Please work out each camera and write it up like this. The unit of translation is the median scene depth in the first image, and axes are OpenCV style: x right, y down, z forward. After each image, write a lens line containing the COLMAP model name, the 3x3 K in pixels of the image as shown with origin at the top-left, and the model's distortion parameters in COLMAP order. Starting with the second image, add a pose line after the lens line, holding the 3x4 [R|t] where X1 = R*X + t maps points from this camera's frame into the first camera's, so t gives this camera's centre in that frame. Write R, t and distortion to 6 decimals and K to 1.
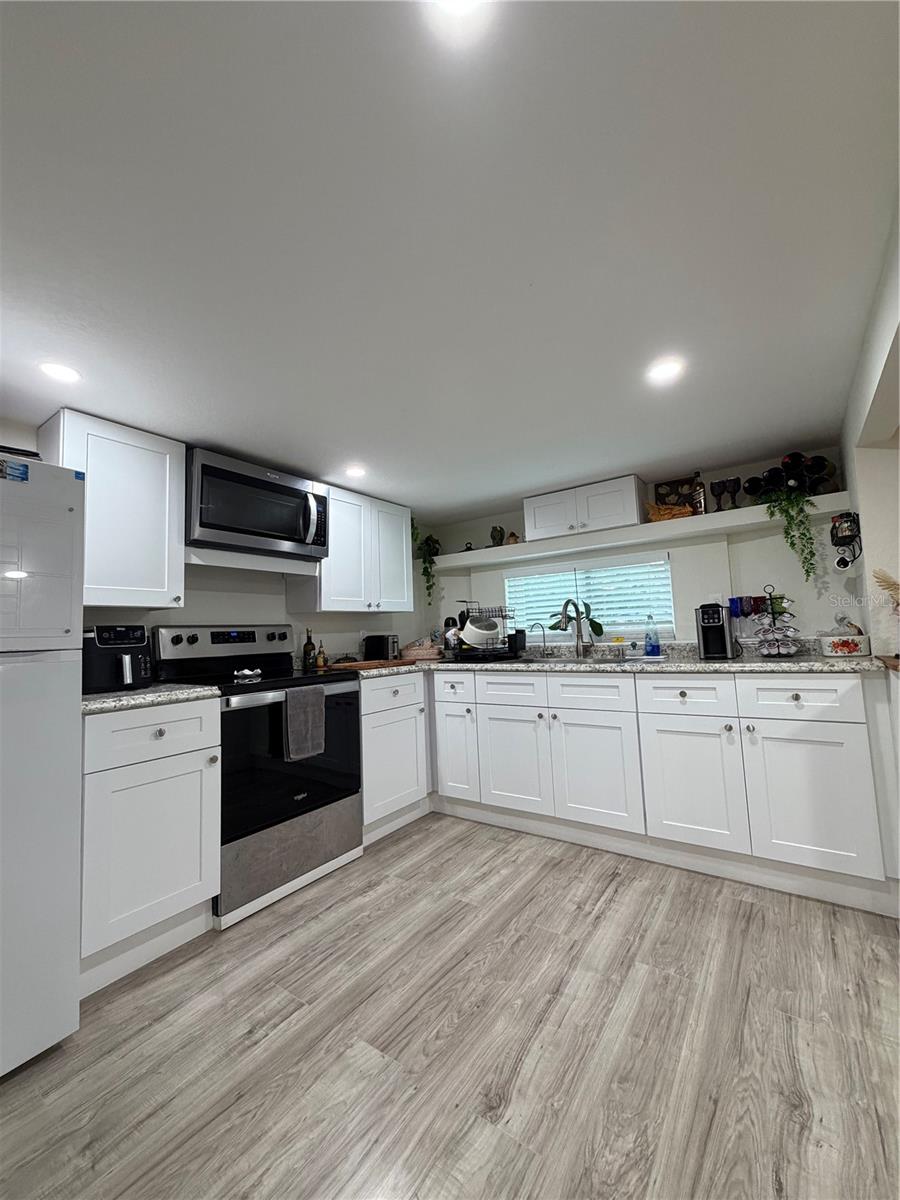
lens RADIAL K [[483.1, 0, 448.2], [0, 483.1, 598.8], [0, 0, 1]] dist [0.000683, 0.000333]
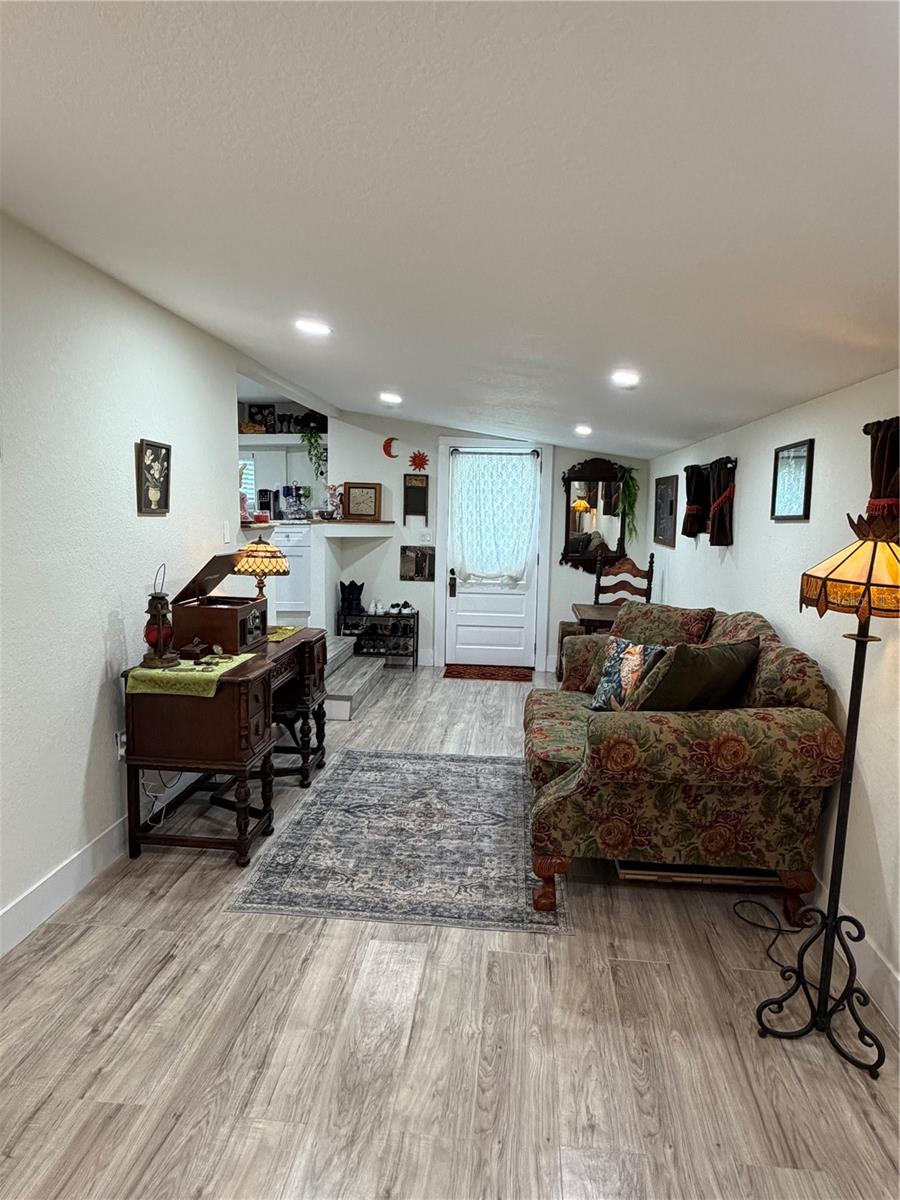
lens RADIAL K [[750.3, 0, 452.4], [0, 750.3, 600.0], [0, 0, 1]] dist [0.001299, 0.000279]
pose [[0.865566, -0.014783, 0.500576, -0.281641], [-0.079678, 0.982766, 0.166798, -0.117076], [-0.494415, -0.184260, 0.849472, -1.979771]]
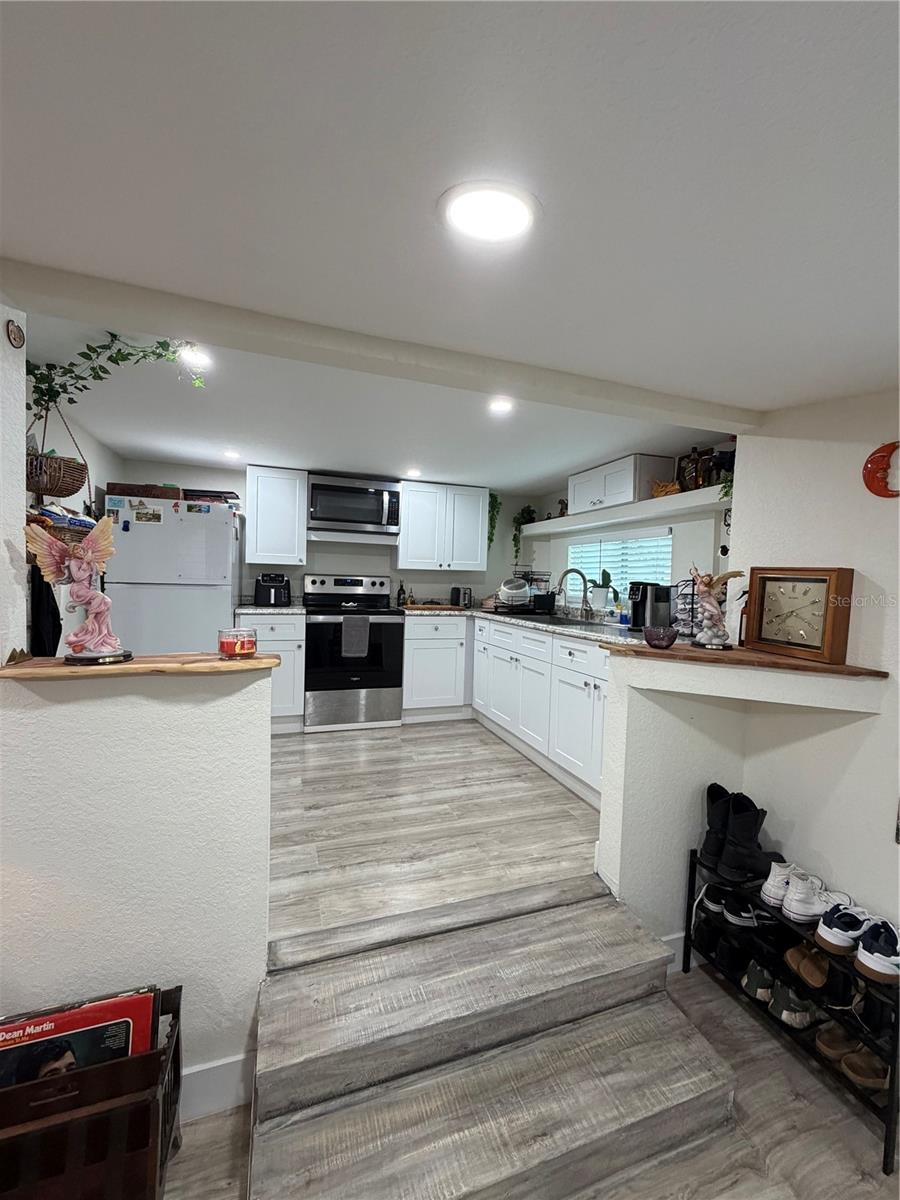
lens RADIAL K [[483.1, 0, 445.9], [0, 483.1, 599.1], [0, 0, 1]] dist [0.000683, 0.000333]
pose [[0.813932, 0.086485, -0.574487, 0.902270], [-0.018814, 0.992263, 0.122723, -0.084635], [0.580655, -0.089080, 0.809261, -0.168492]]
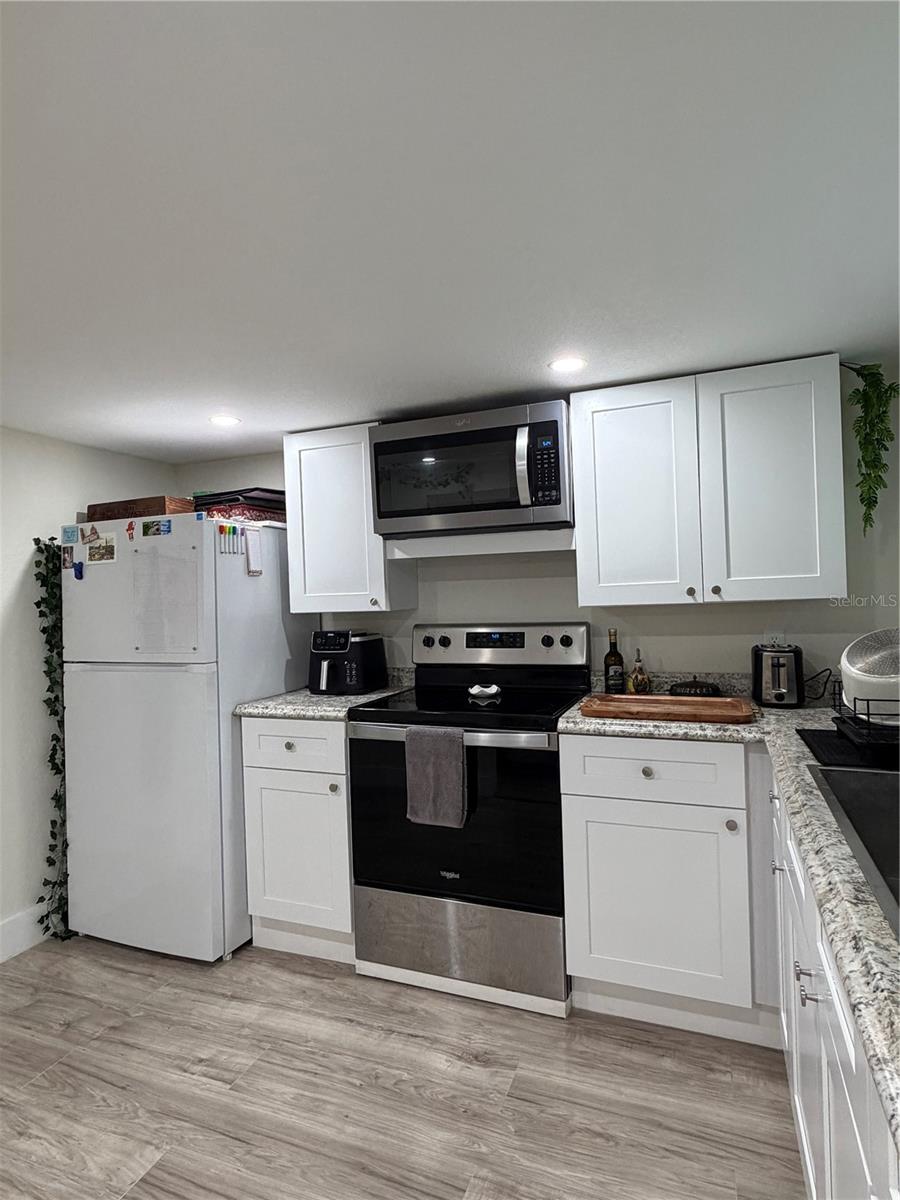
lens RADIAL K [[664.4, 0, 445.6], [0, 664.4, 598.9], [0, 0, 1]] dist [0.001215, -0.001413]
pose [[0.233675, 0.035134, -0.971680, 0.645622], [0.094907, 0.993751, 0.058756, -0.063003], [0.967672, -0.105949, 0.228881, 0.800542]]
